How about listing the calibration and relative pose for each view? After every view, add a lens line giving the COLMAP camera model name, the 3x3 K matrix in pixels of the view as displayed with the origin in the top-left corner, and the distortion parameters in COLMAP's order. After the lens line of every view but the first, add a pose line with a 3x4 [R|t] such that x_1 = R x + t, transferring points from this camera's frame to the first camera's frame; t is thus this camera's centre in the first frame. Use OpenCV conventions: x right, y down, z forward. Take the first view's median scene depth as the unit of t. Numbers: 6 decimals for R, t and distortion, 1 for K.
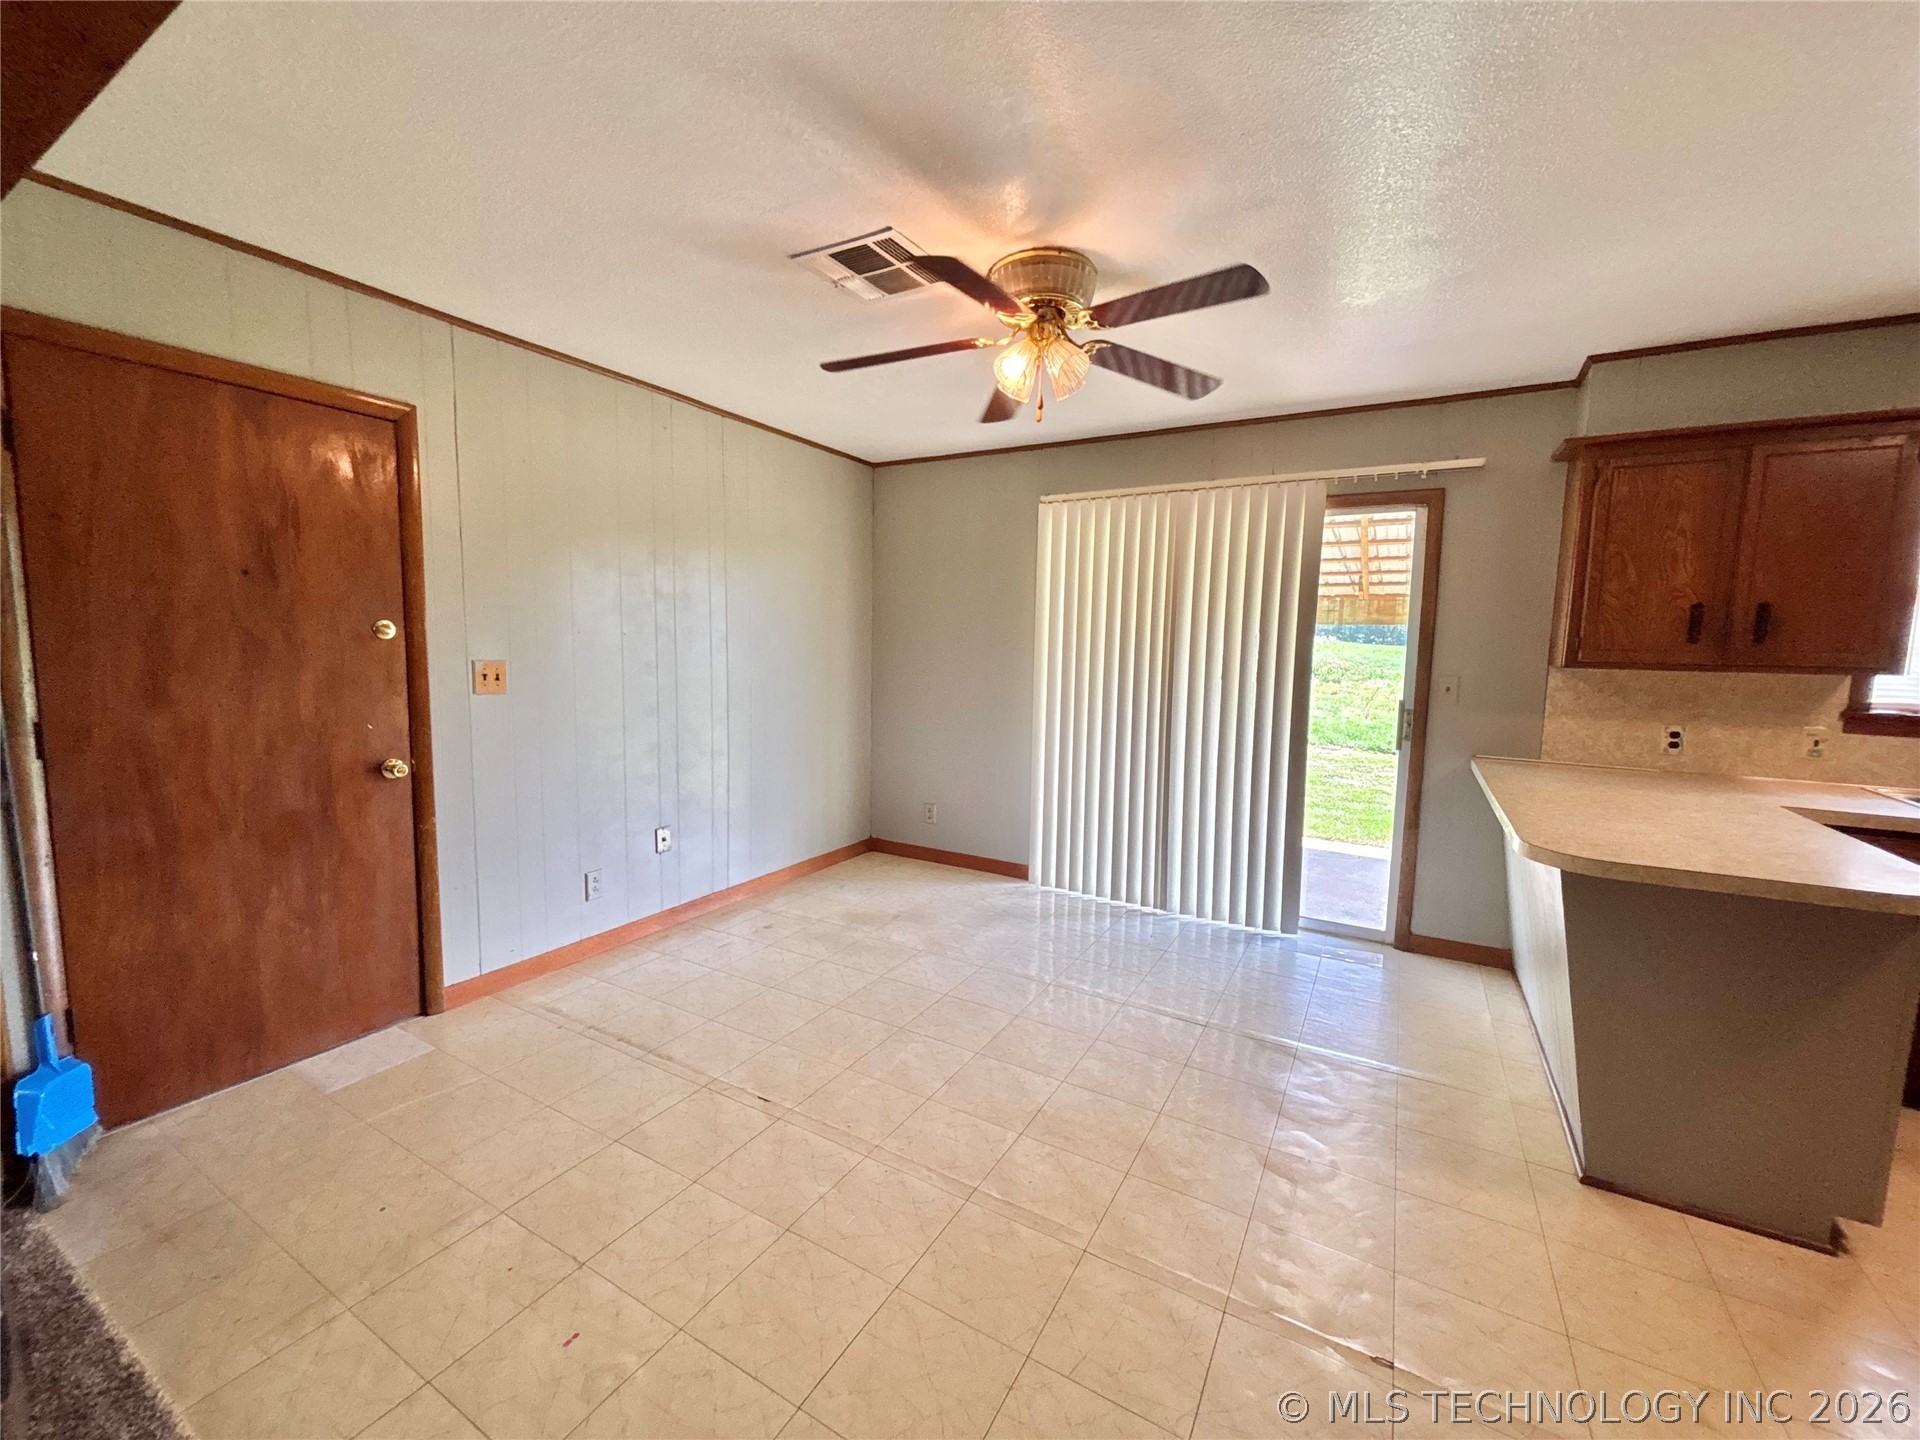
lens RADIAL K [[759.9, 0, 961.1], [0, 759.9, 716.3], [0, 0, 1]] dist [0.000285, -0.000068]
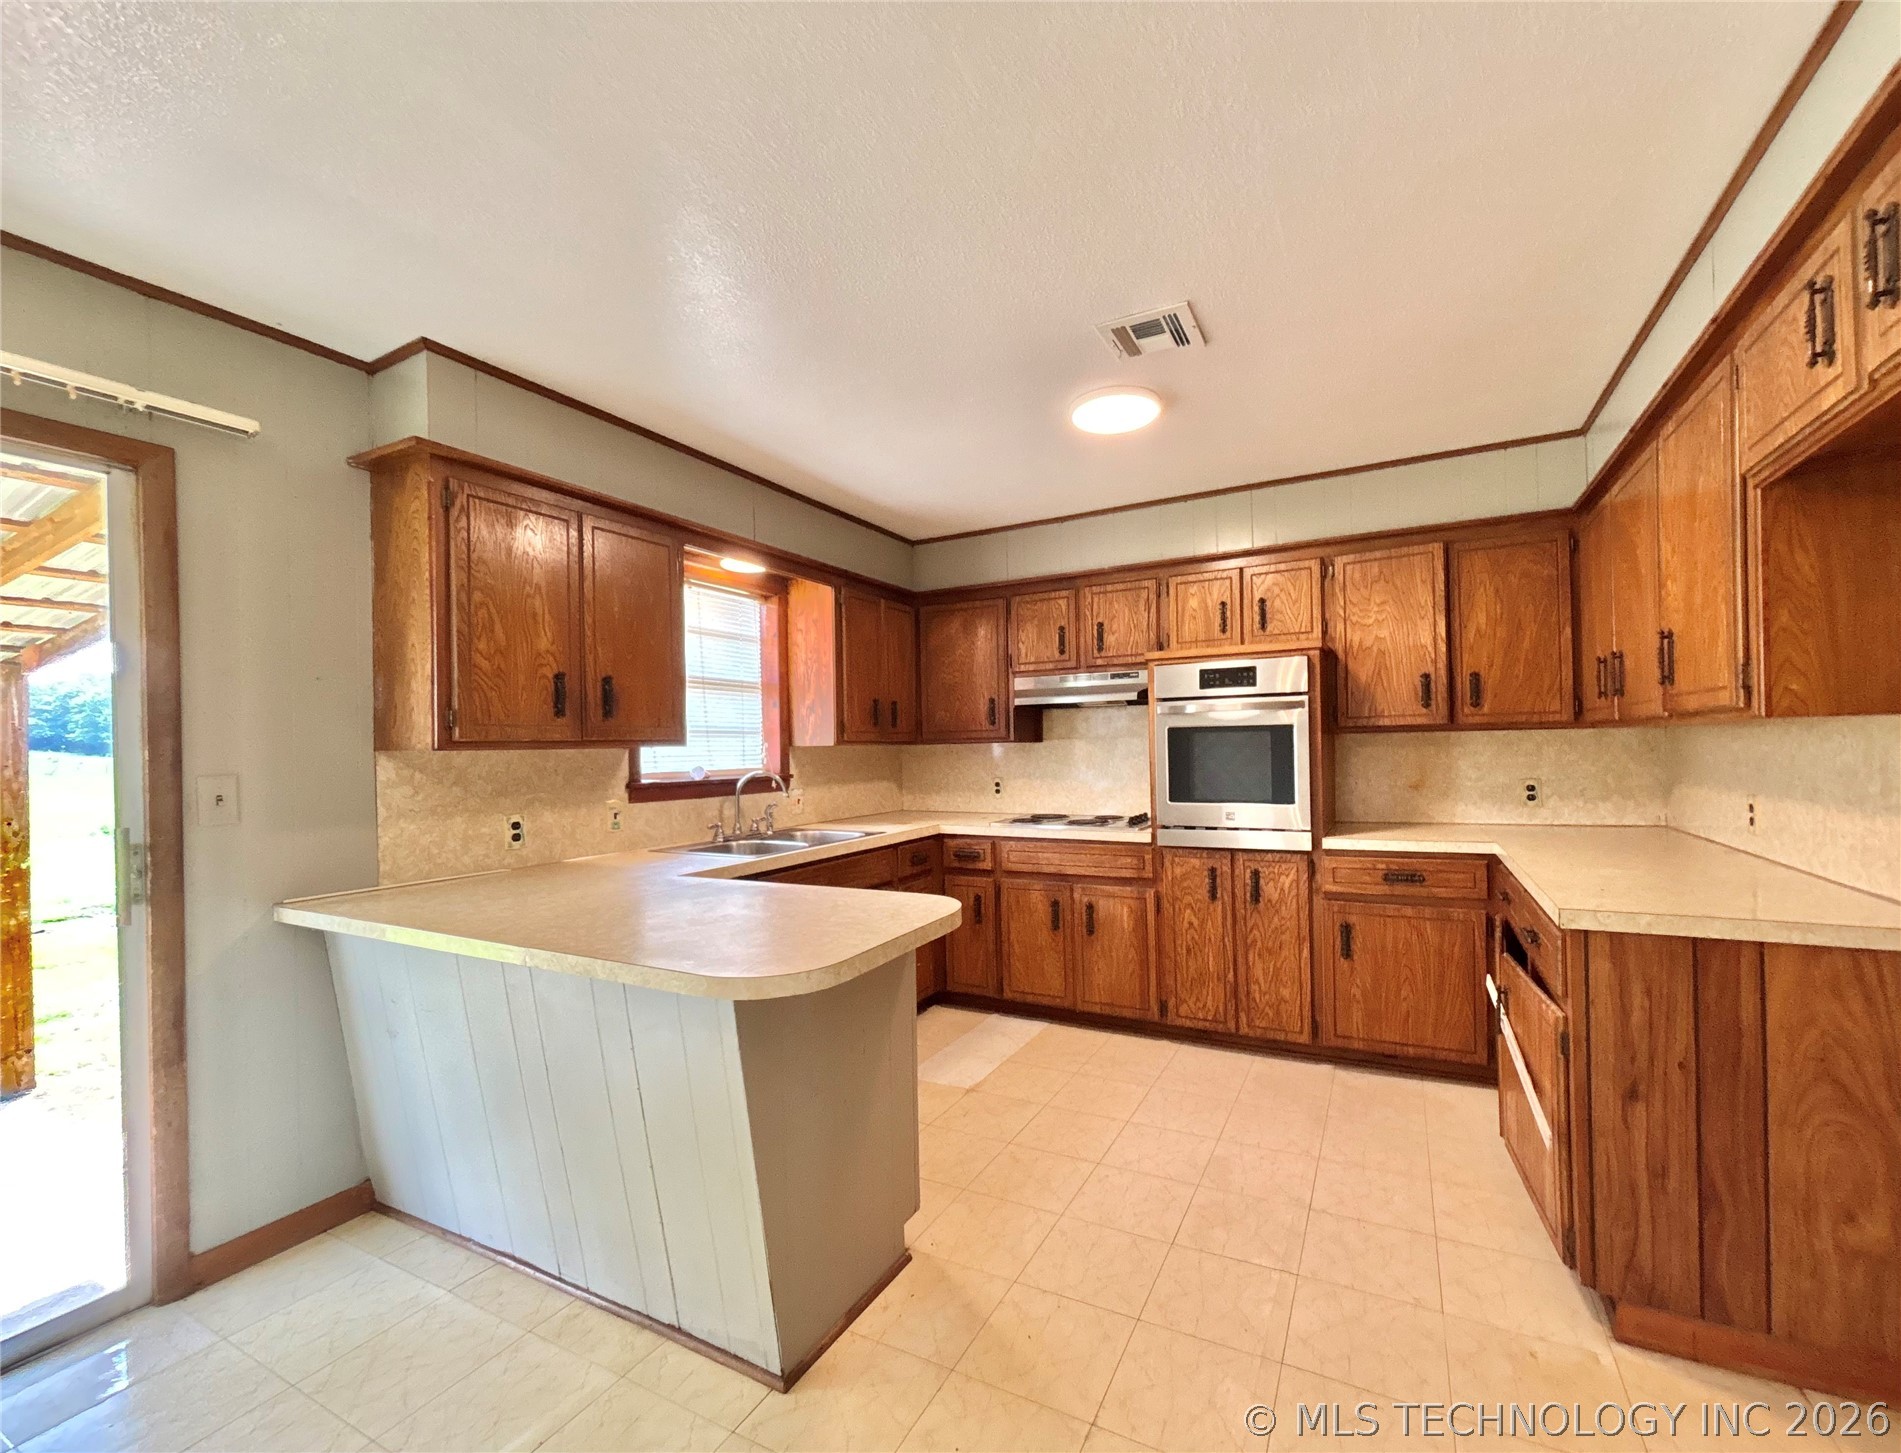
lens RADIAL K [[803.7, 0, 986.6], [0, 803.7, 746.6], [0, 0, 1]] dist [0.002697, 0.000028]
pose [[-0.048038, -0.018351, 0.998677, -0.001311], [0.122902, 0.992125, 0.024142, -0.021582], [-0.991255, 0.123899, -0.045404, 0.508220]]
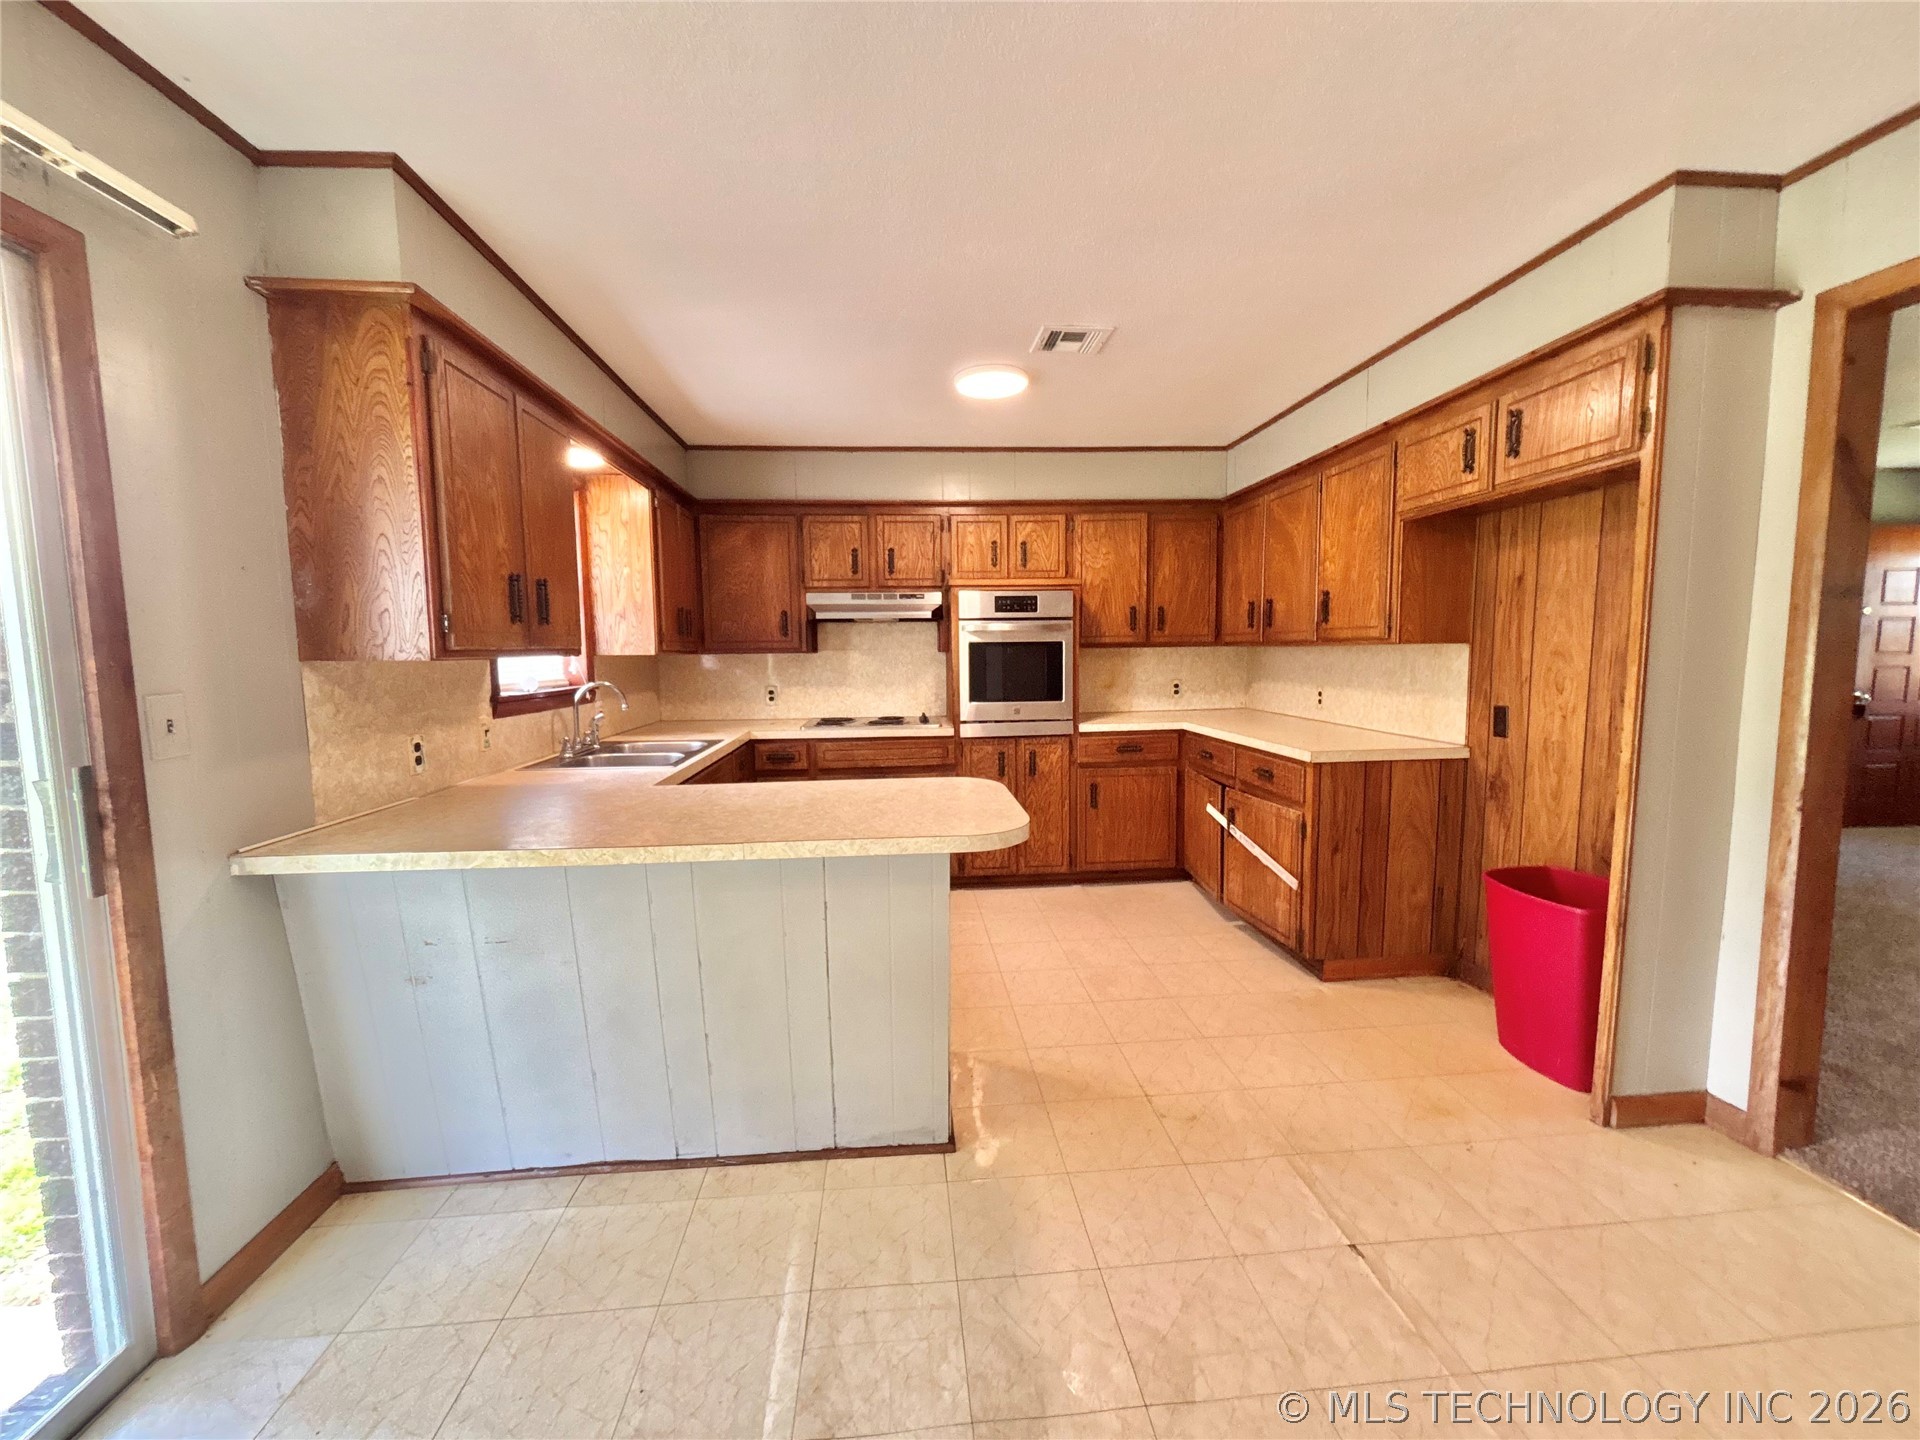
lens RADIAL K [[772.5, 0, 960.6], [0, 772.5, 722.7], [0, 0, 1]] dist [0.000625, -0.000116]
pose [[-0.567025, -0.091114, 0.818646, 0.011422], [0.087866, 0.981502, 0.170099, -0.083661], [-0.819001, 0.168382, -0.548531, 0.994325]]
